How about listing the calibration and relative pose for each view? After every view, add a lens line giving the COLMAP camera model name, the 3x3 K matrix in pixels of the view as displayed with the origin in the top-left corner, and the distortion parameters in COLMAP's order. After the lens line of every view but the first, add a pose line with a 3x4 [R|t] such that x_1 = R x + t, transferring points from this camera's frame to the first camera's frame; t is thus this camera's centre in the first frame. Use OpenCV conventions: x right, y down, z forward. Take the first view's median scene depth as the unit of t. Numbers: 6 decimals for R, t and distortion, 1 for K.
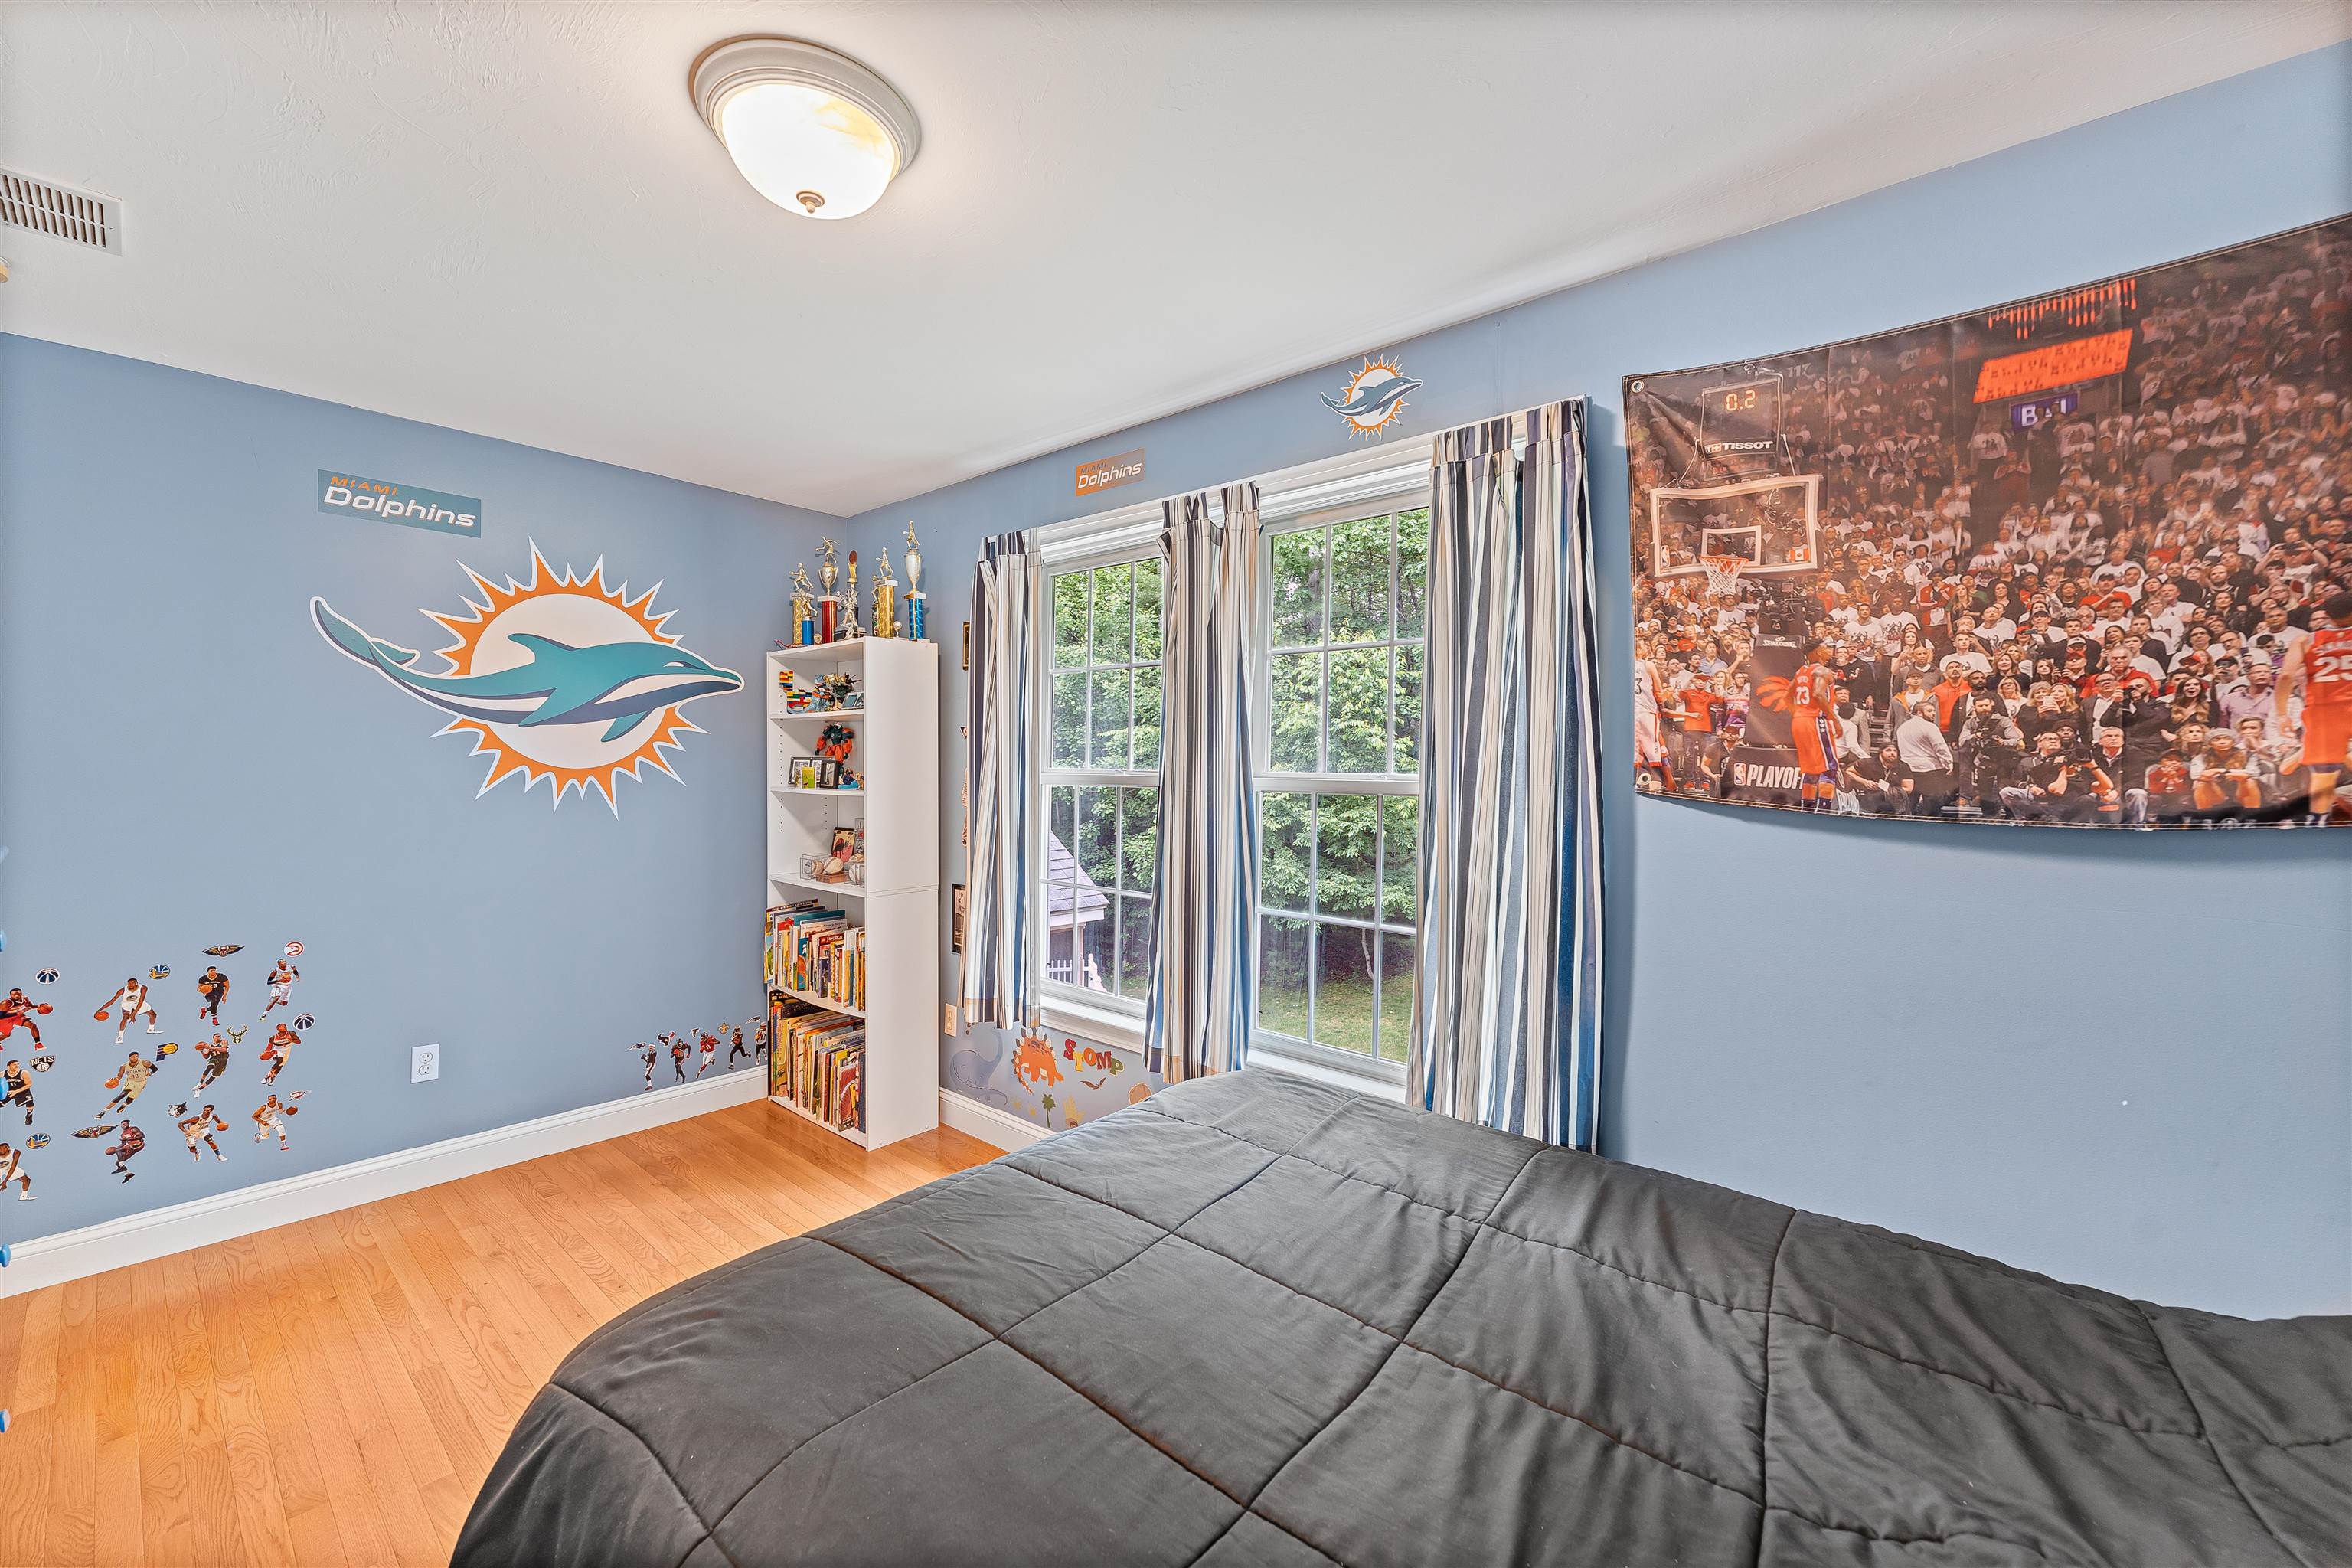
lens RADIAL K [[932.3, 0, 1172.0], [0, 932.3, 776.7], [0, 0, 1]] dist [-0.000095, -0.000038]
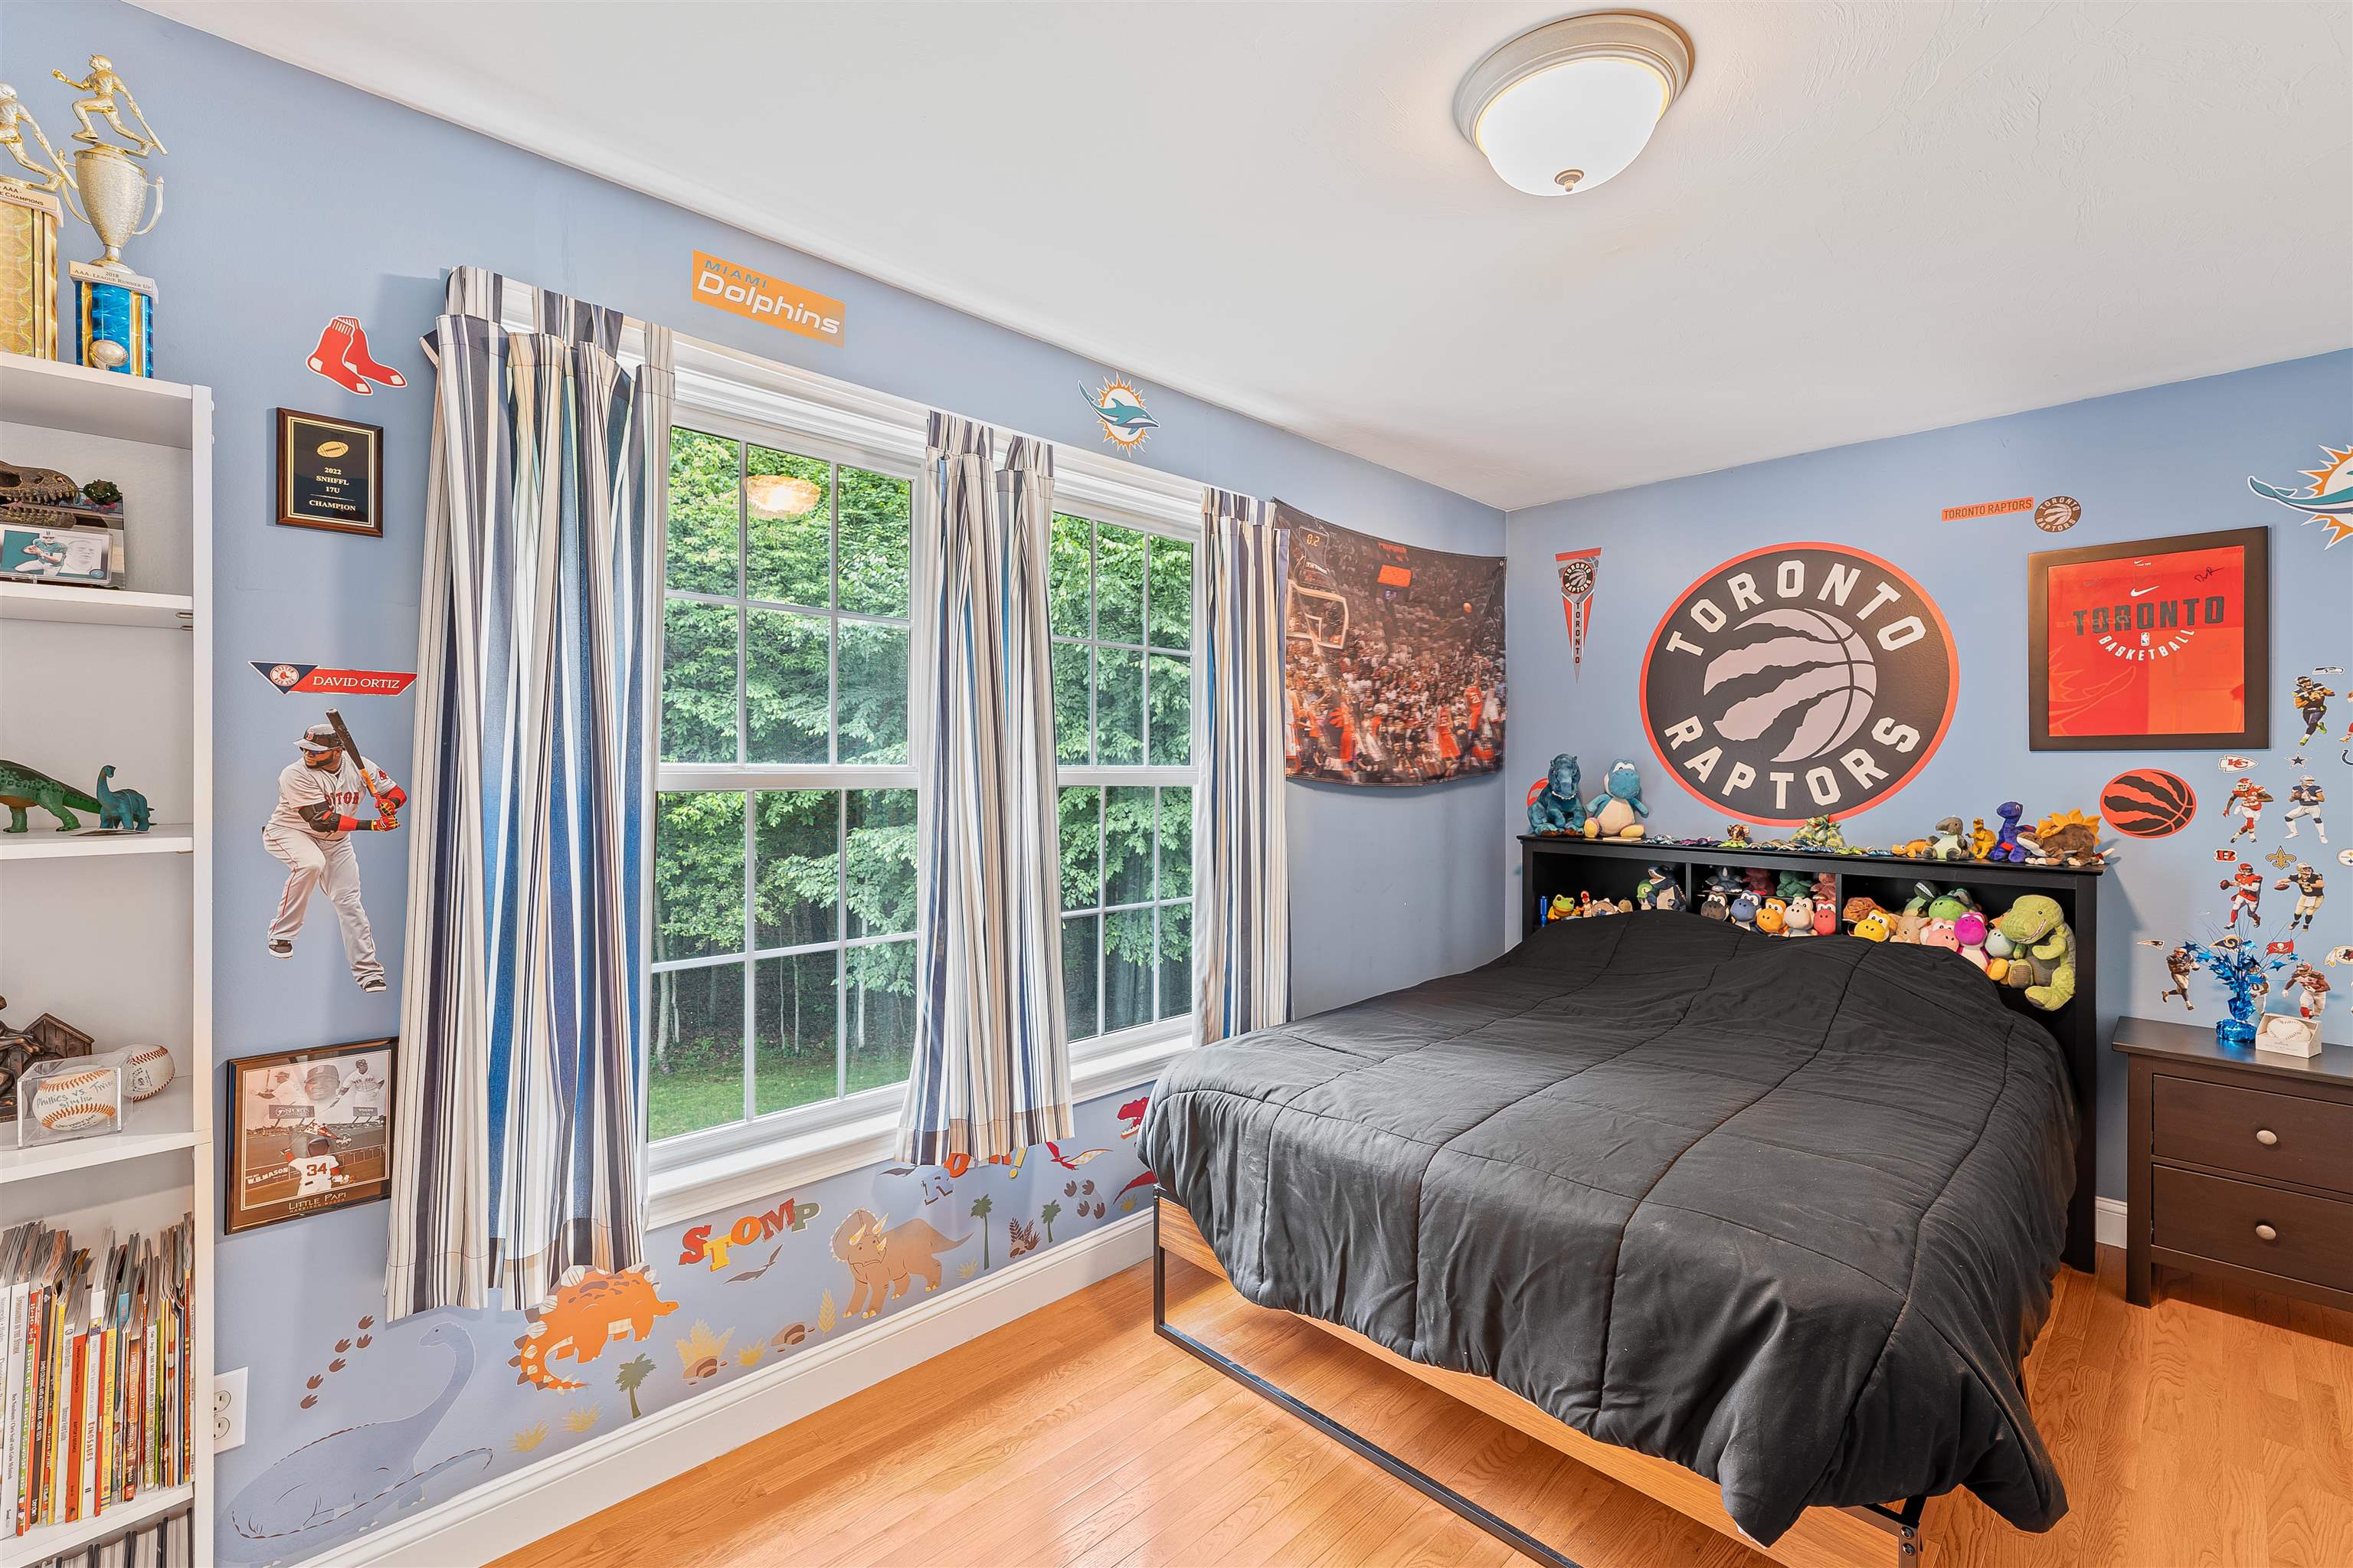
lens RADIAL K [[980.6, 0, 1182.0], [0, 980.6, 767.1], [0, 0, 1]] dist [0.001687, 0.000114]
pose [[0.086800, -0.013780, 0.996130, -1.246999], [0.009388, 0.999871, 0.013014, -0.022106], [-0.996181, 0.008222, 0.086919, 1.153653]]
